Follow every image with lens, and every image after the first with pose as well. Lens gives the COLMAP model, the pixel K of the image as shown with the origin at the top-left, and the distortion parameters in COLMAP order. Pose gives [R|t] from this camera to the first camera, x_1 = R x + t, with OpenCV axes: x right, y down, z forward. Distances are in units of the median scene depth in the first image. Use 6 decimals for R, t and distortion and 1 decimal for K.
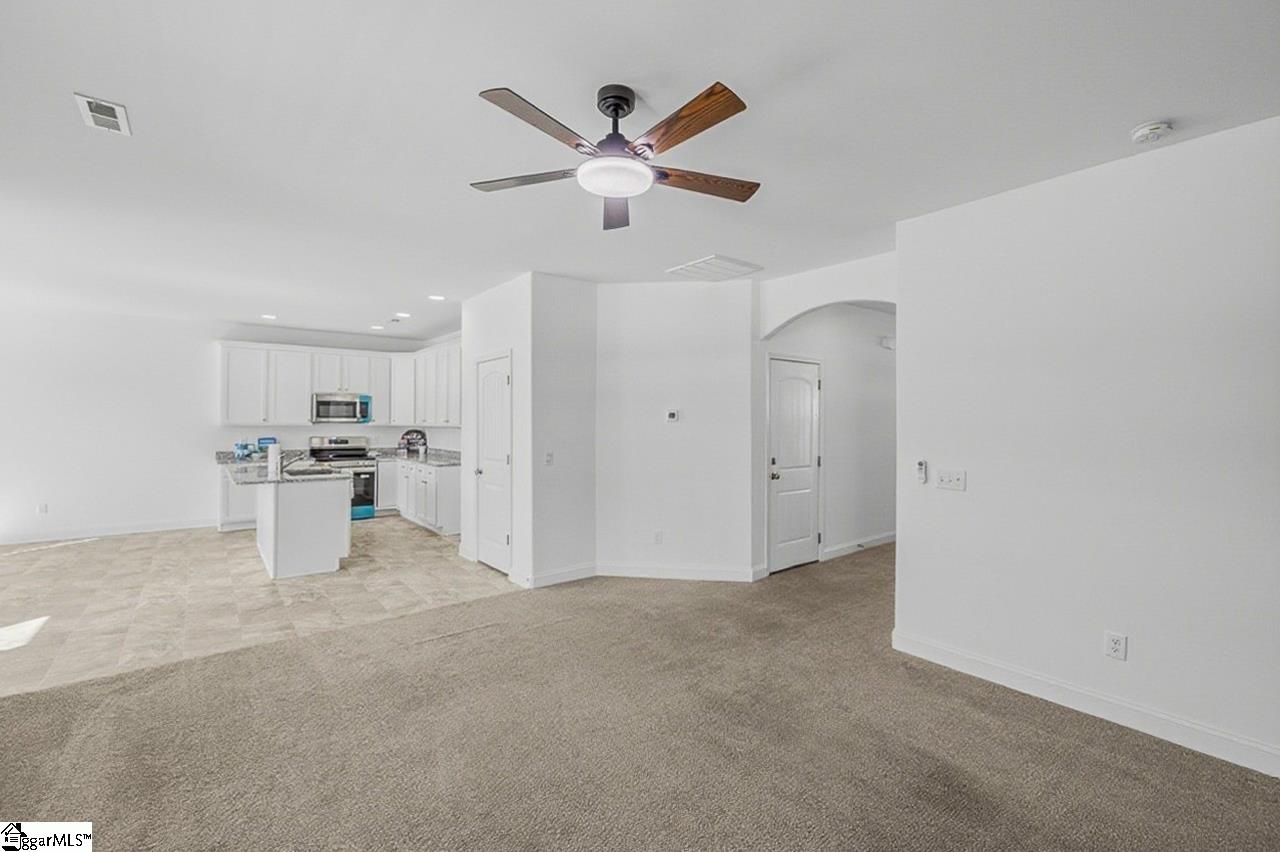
lens RADIAL K [[560.4, 0, 615.8], [0, 560.4, 419.1], [0, 0, 1]] dist [-0.000150, -0.000361]
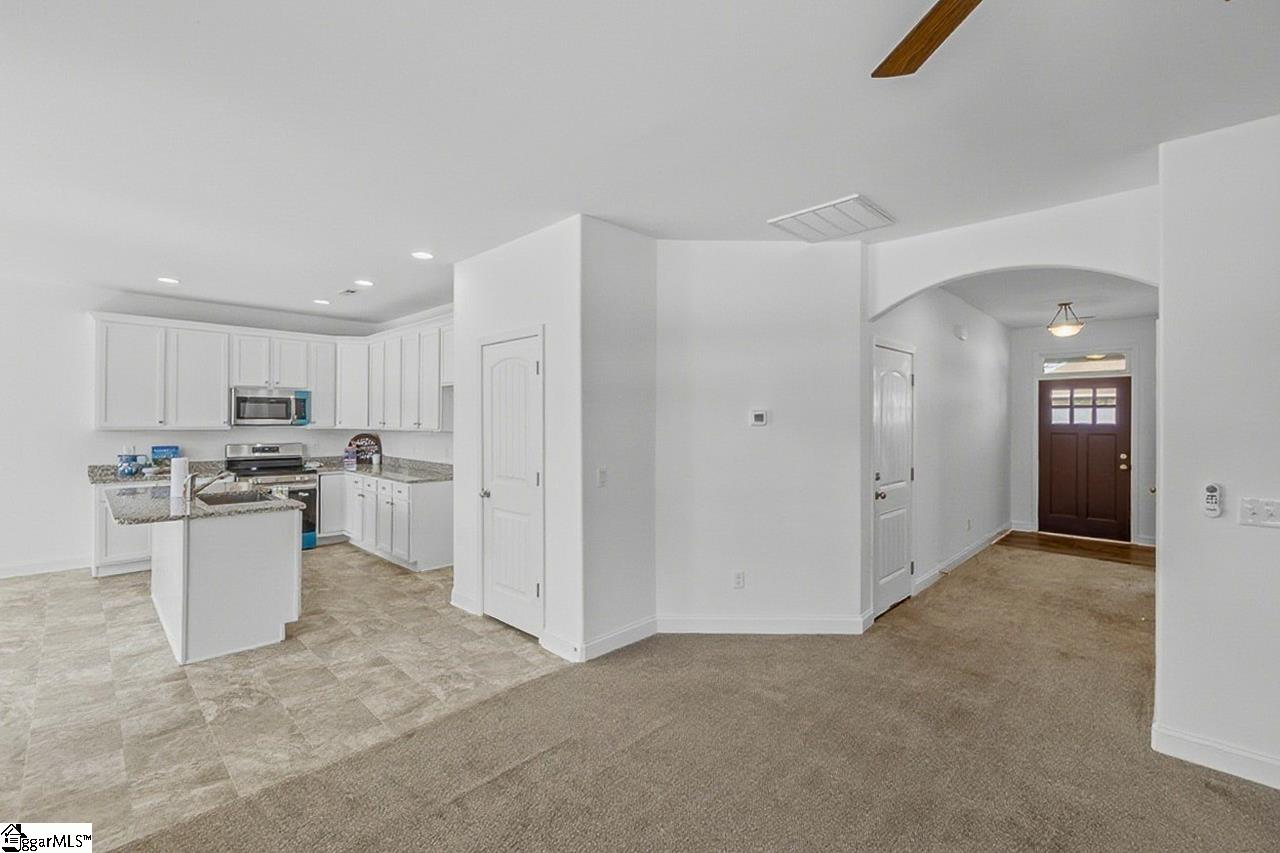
lens RADIAL K [[560.4, 0, 615.8], [0, 560.4, 419.6], [0, 0, 1]] dist [-0.000150, -0.000361]
pose [[0.991466, 0.000793, 0.130365, -0.154026], [-0.000887, 0.999999, 0.000667, -0.003278], [-0.130364, -0.000777, 0.991466, 0.225763]]
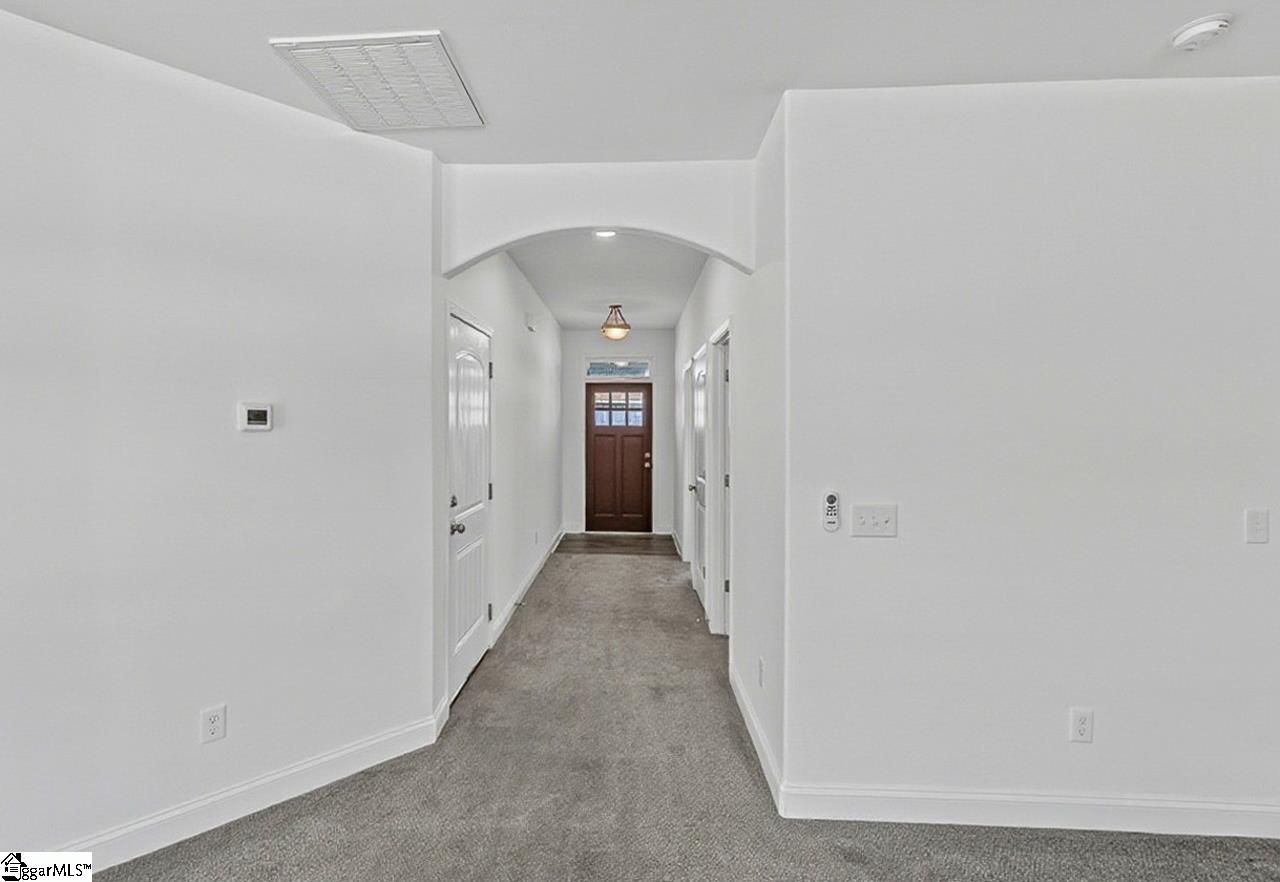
lens RADIAL K [[586.7, 0, 608.6], [0, 586.7, 422.6], [0, 0, 1]] dist [0.001568, 0.000100]
pose [[0.641972, -0.000603, 0.766728, -0.052916], [0.001310, 0.999999, -0.000311, -0.001366], [-0.766727, 0.001204, 0.641972, 0.427689]]
